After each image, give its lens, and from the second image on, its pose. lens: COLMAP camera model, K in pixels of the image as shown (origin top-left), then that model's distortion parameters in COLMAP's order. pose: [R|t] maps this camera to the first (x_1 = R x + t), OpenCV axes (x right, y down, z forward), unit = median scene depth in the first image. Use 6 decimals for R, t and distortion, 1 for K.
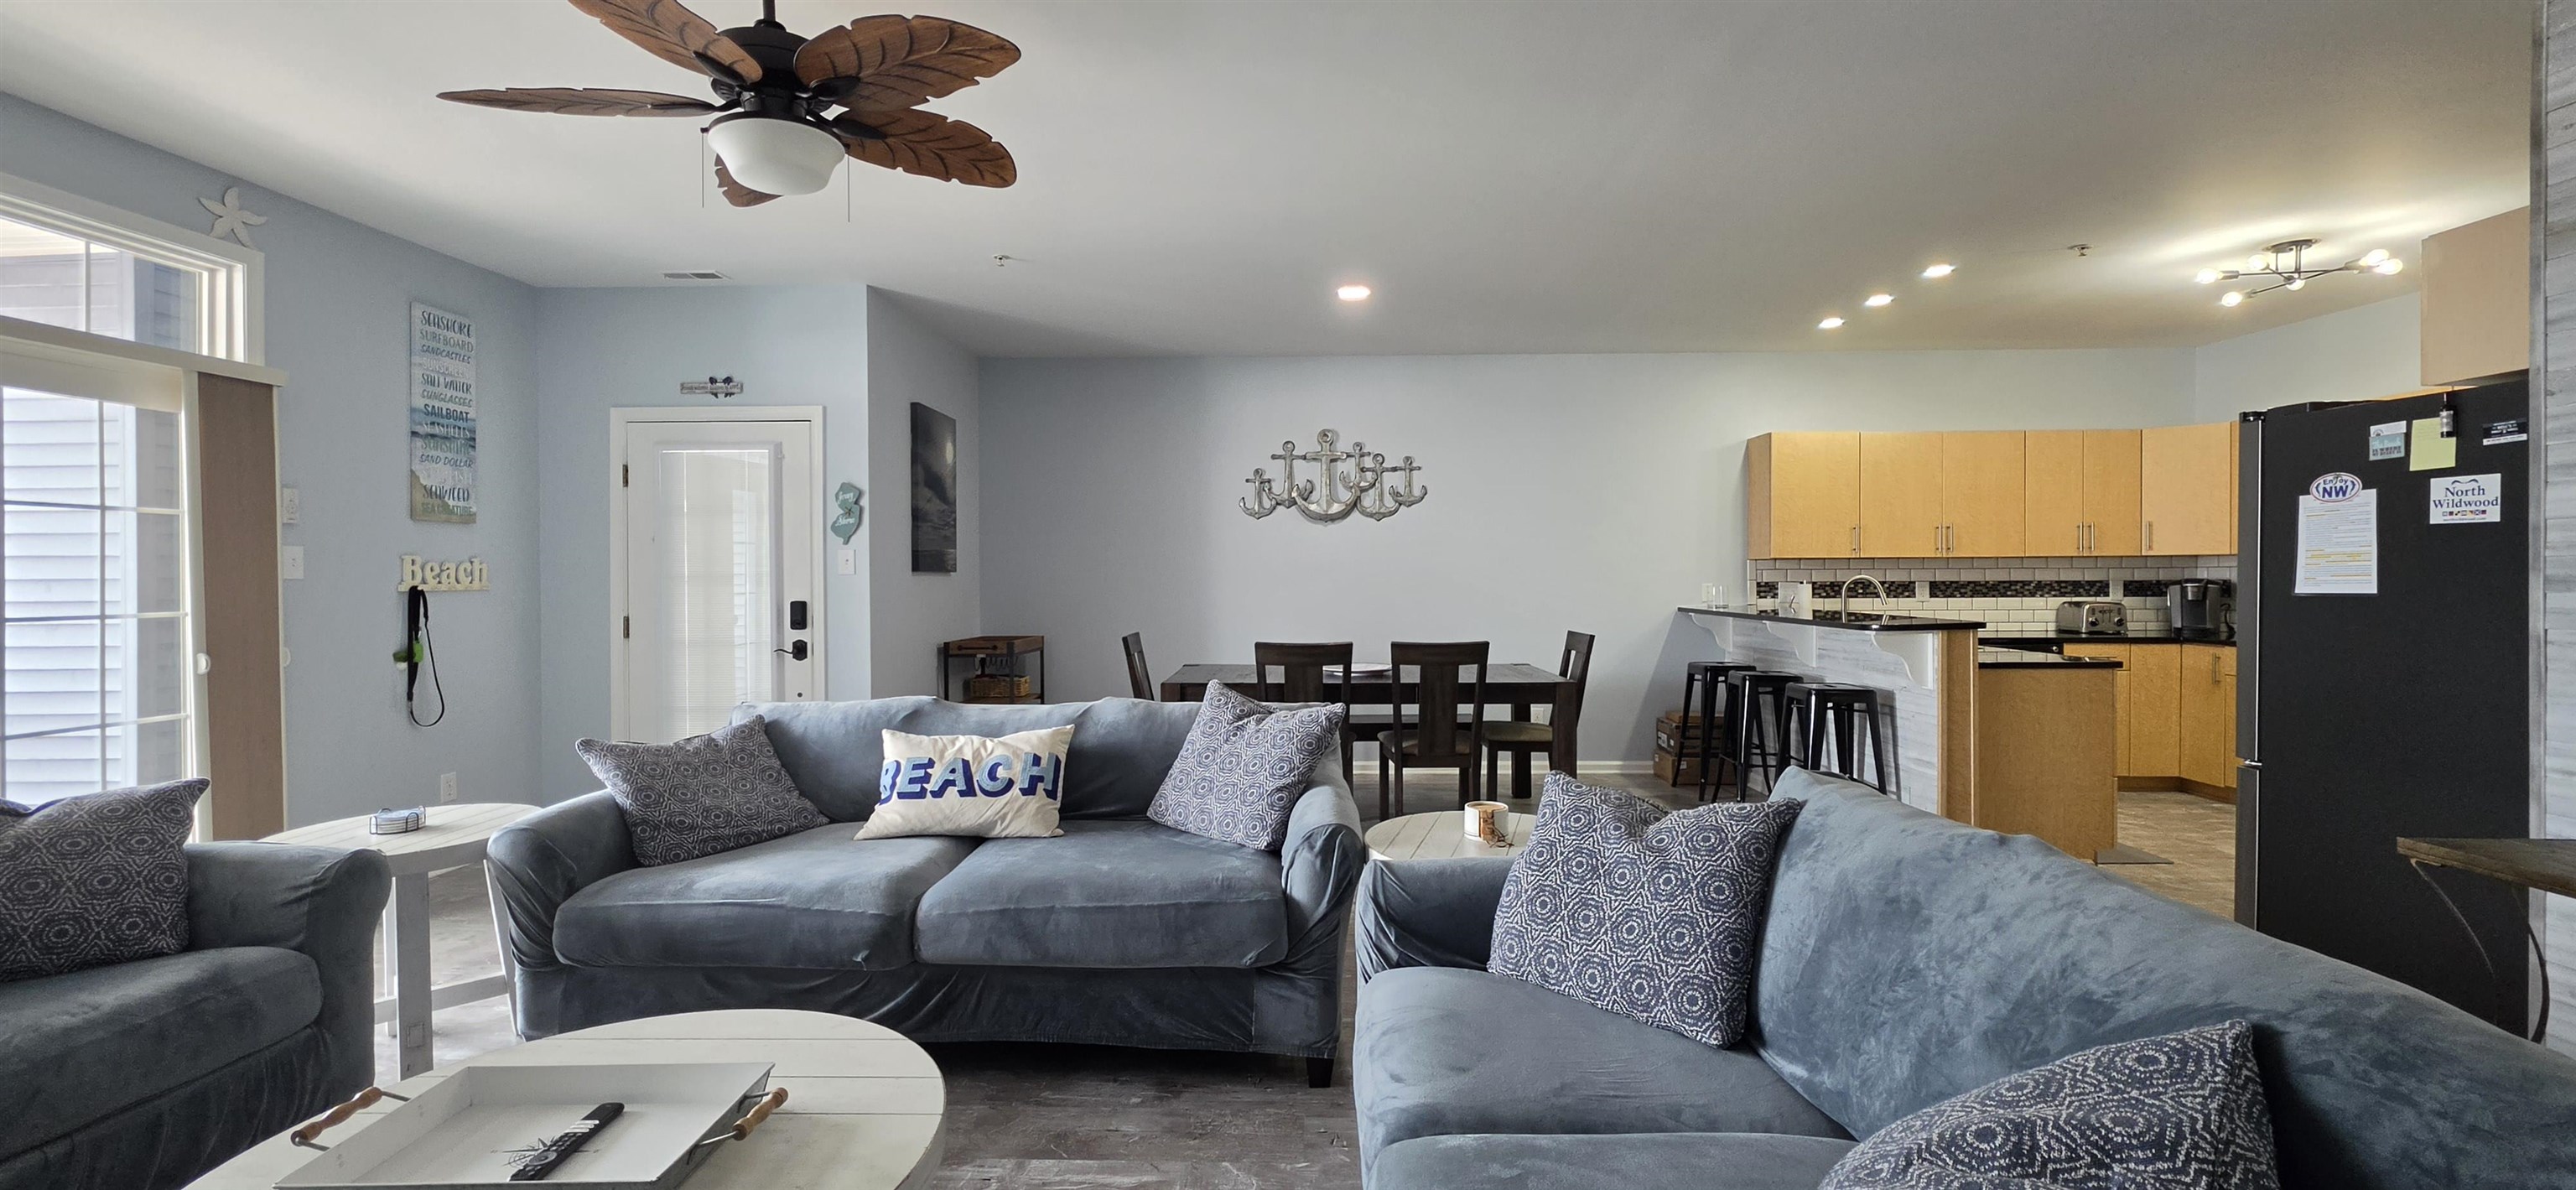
lens RADIAL K [[1035.3, 0, 1307.2], [0, 1035.3, 582.2], [0, 0, 1]] dist [-0.002385, 0.000441]
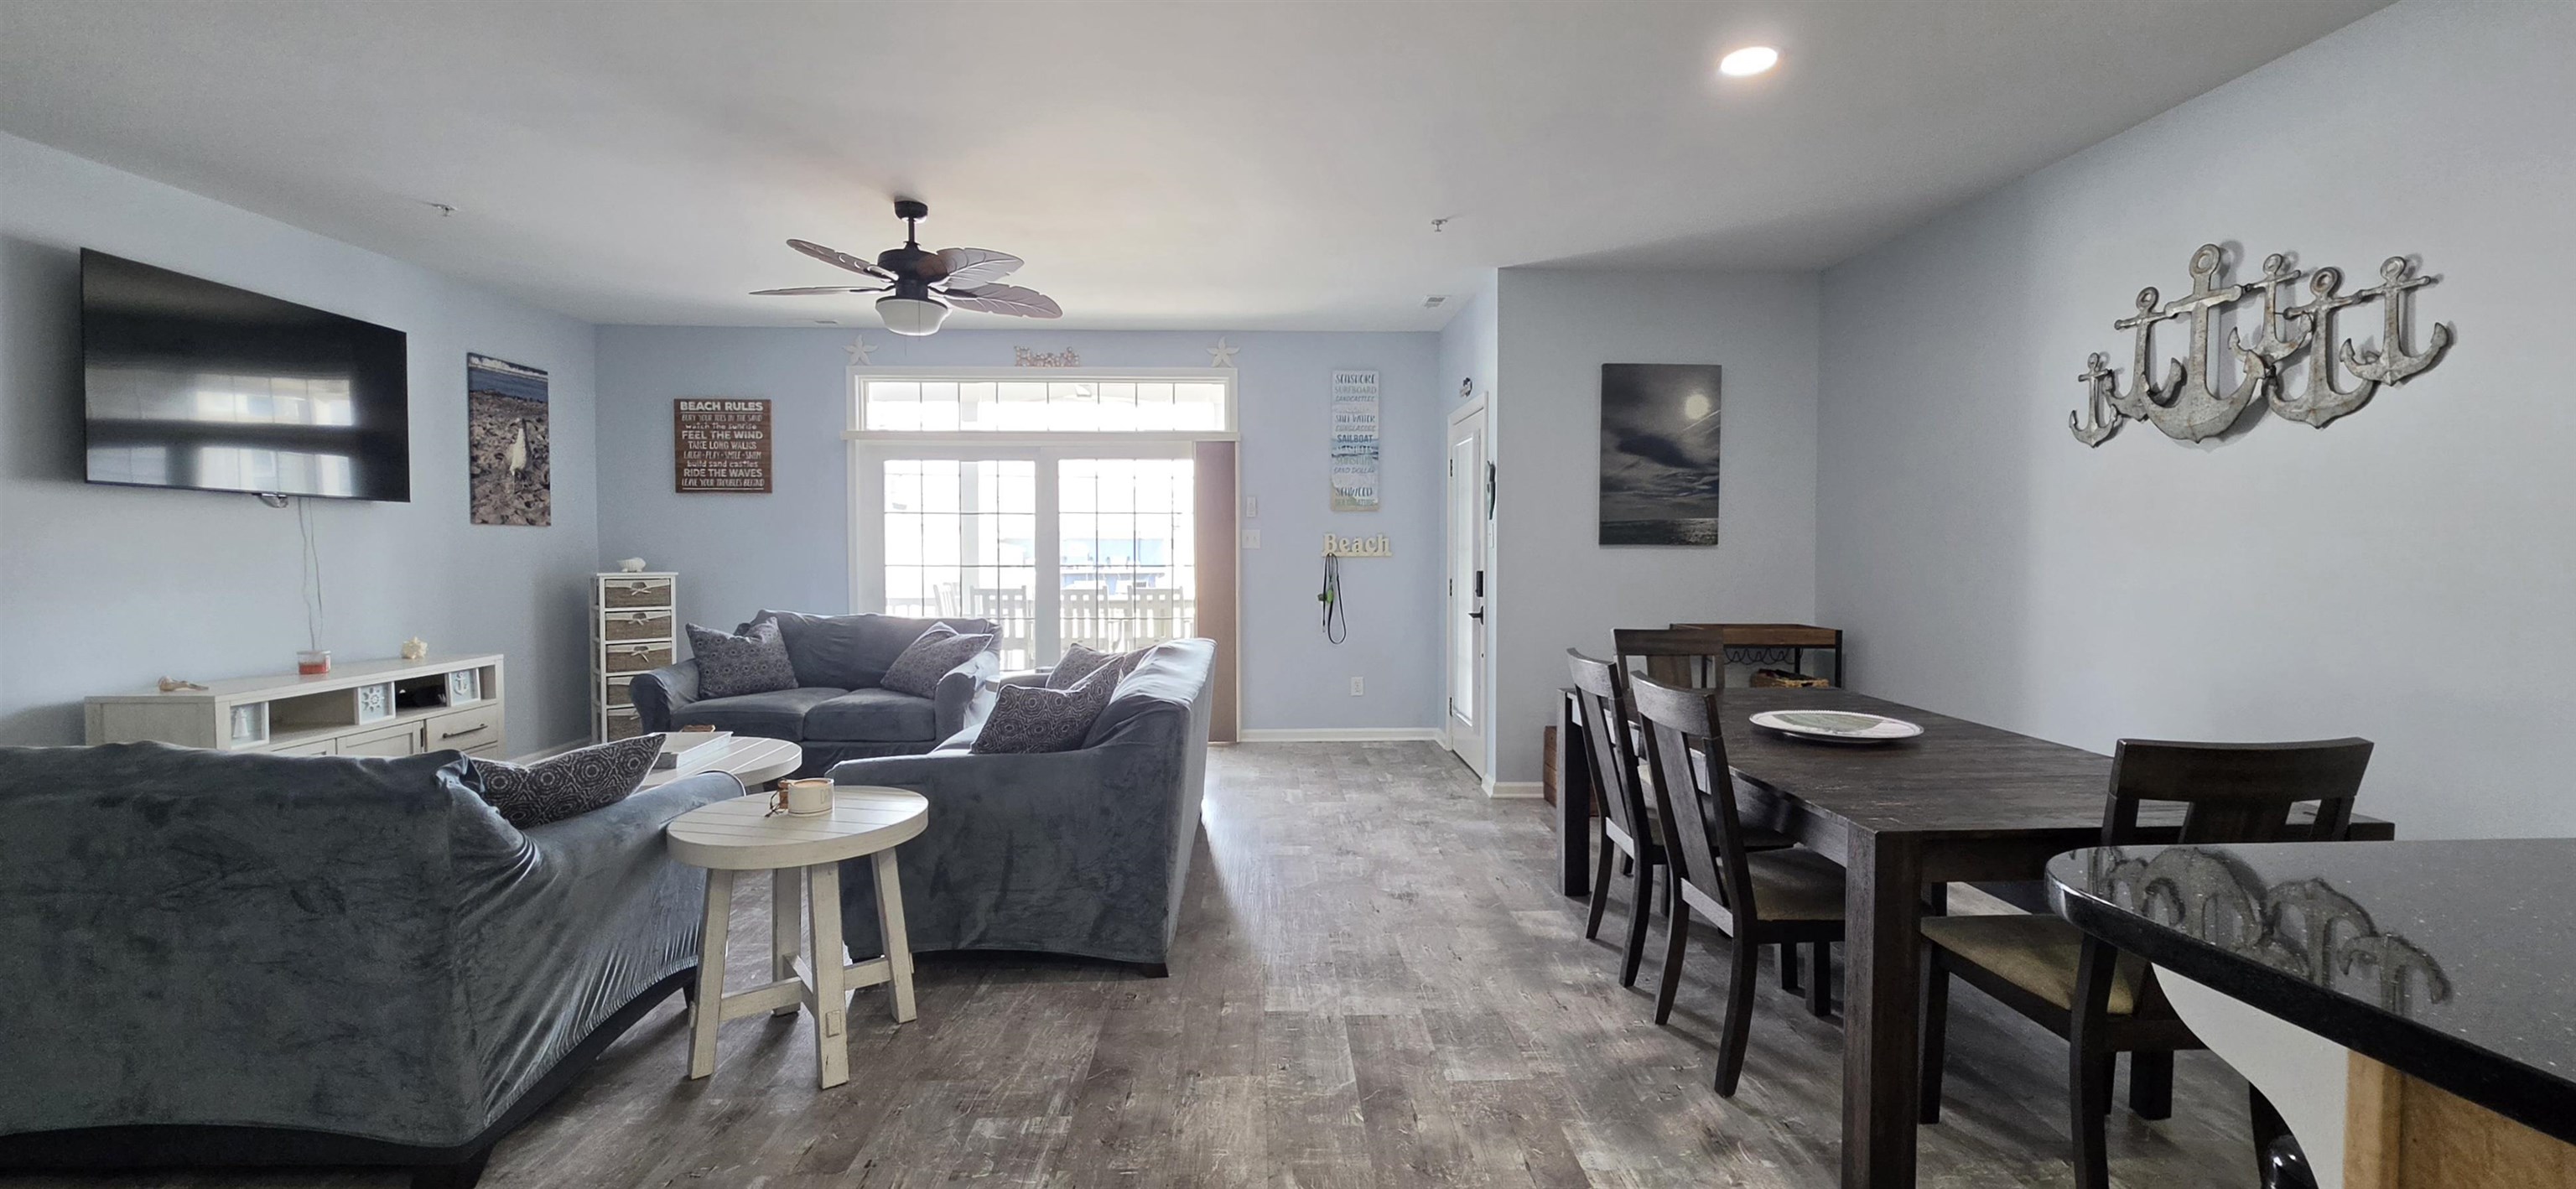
lens RADIAL K [[1035.2, 0, 1284.0], [0, 1035.2, 587.1], [0, 0, 1]] dist [-0.002385, 0.000441]
pose [[0.052395, 0.047790, -0.997482, 0.612018], [-0.006936, 0.998848, 0.047491, -0.015512], [0.998602, 0.004430, 0.052666, 0.725818]]
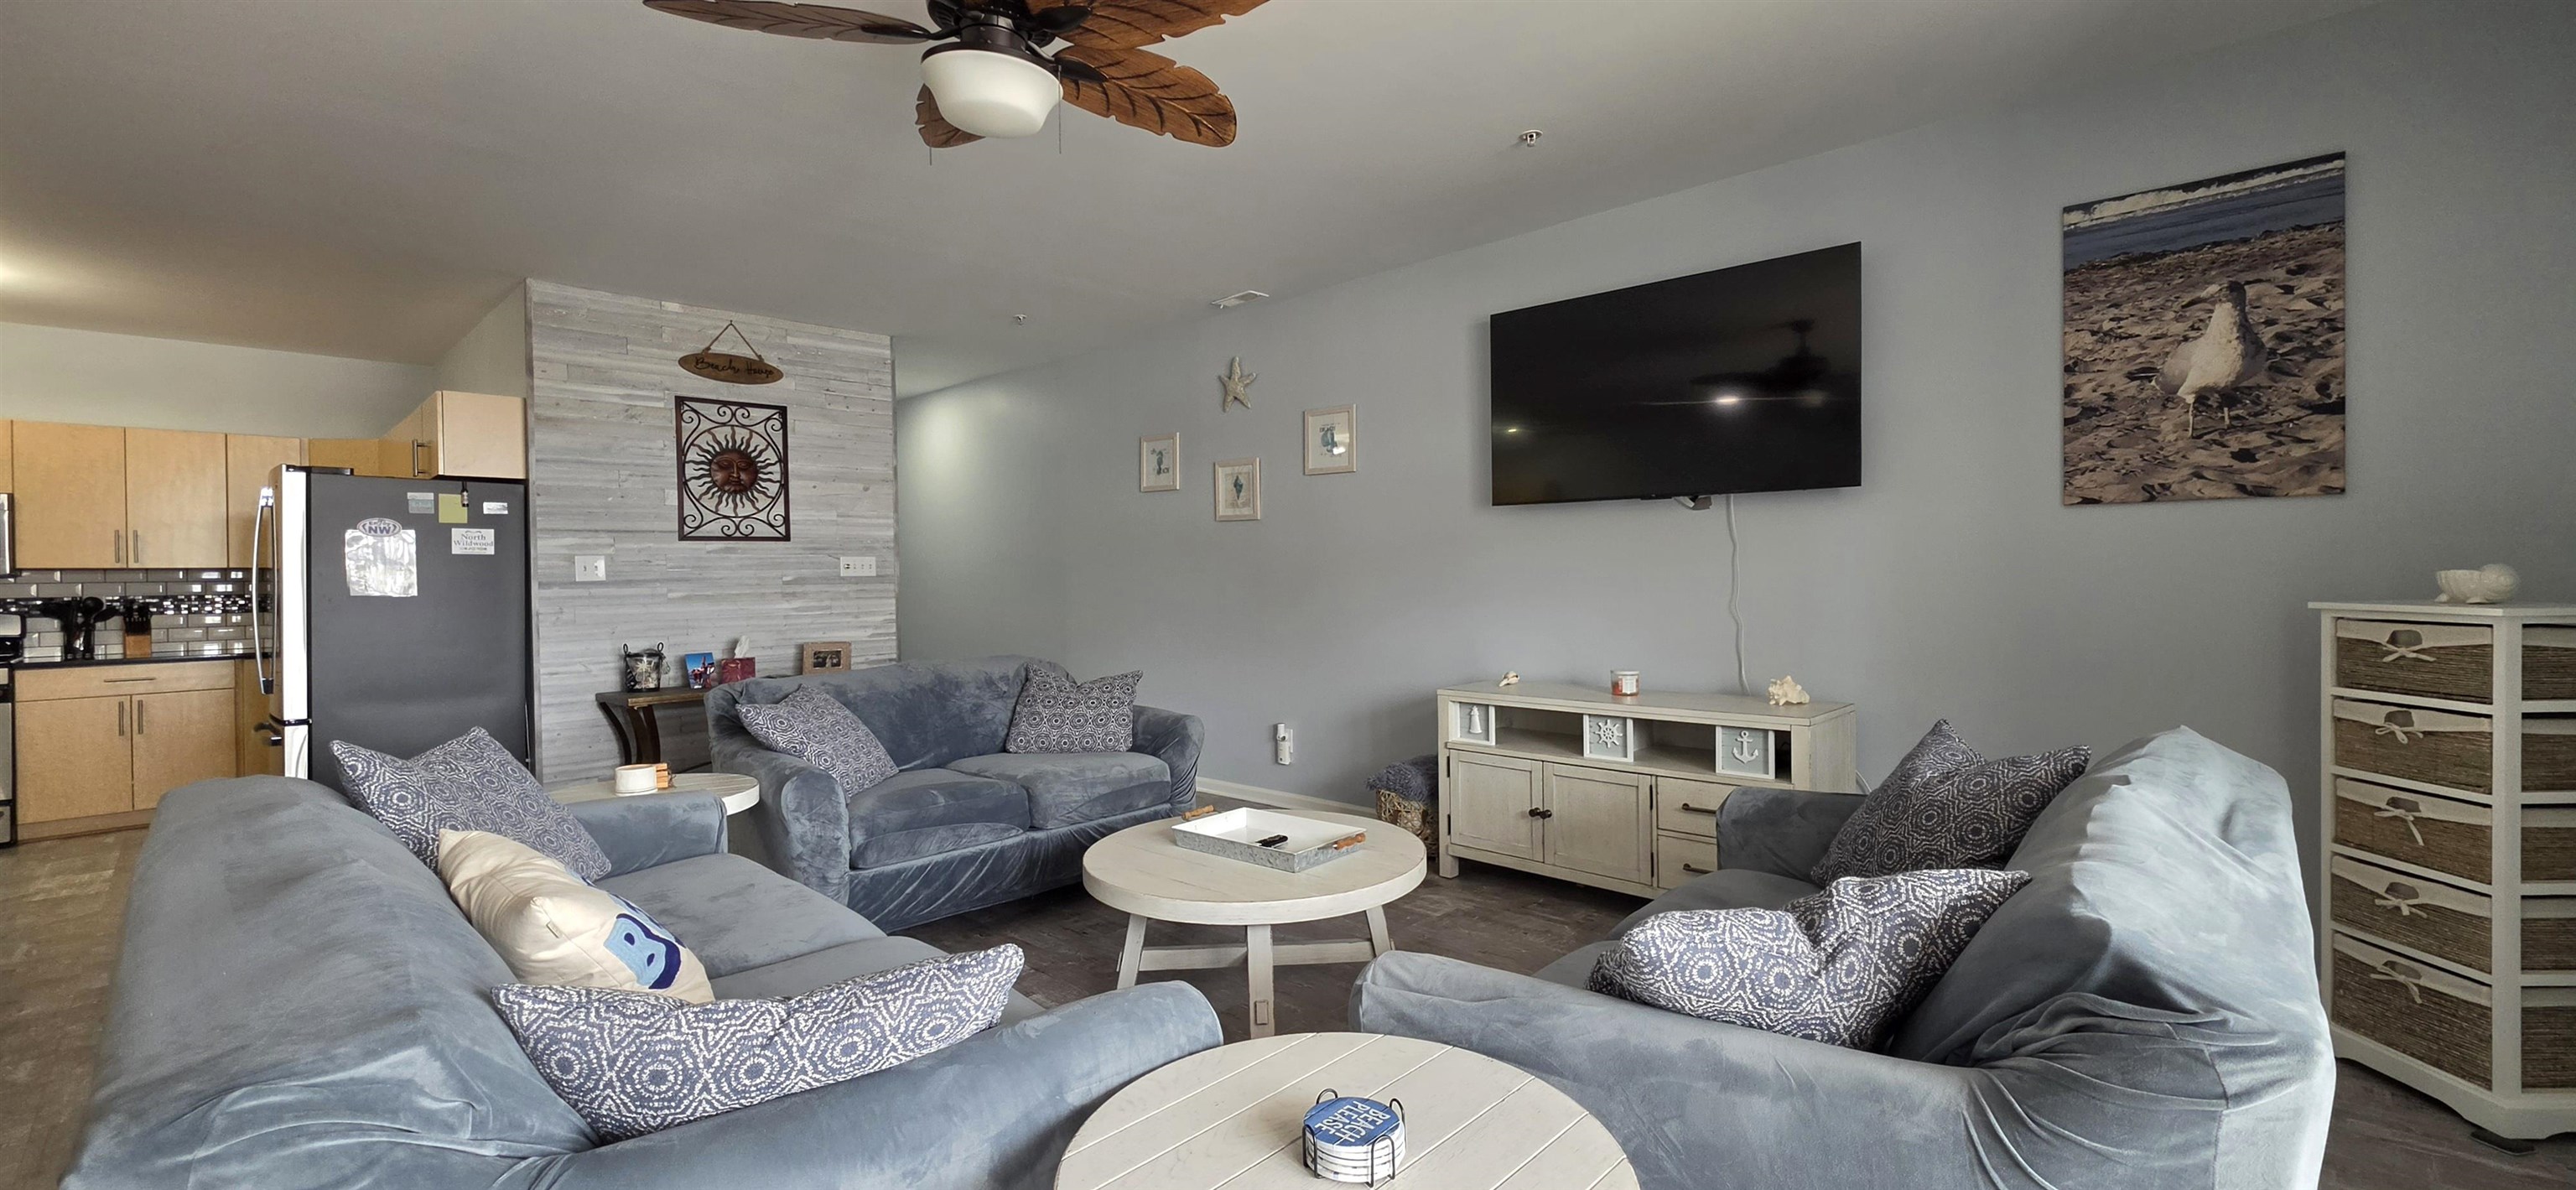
lens RADIAL K [[1035.3, 0, 1295.6], [0, 1035.3, 579.5], [0, 0, 1]] dist [-0.002385, 0.000441]
pose [[-0.744319, 0.012496, 0.667708, -0.612441], [0.023387, 0.999699, 0.007362, 0.004634], [-0.667415, 0.021095, -0.744387, 0.705892]]
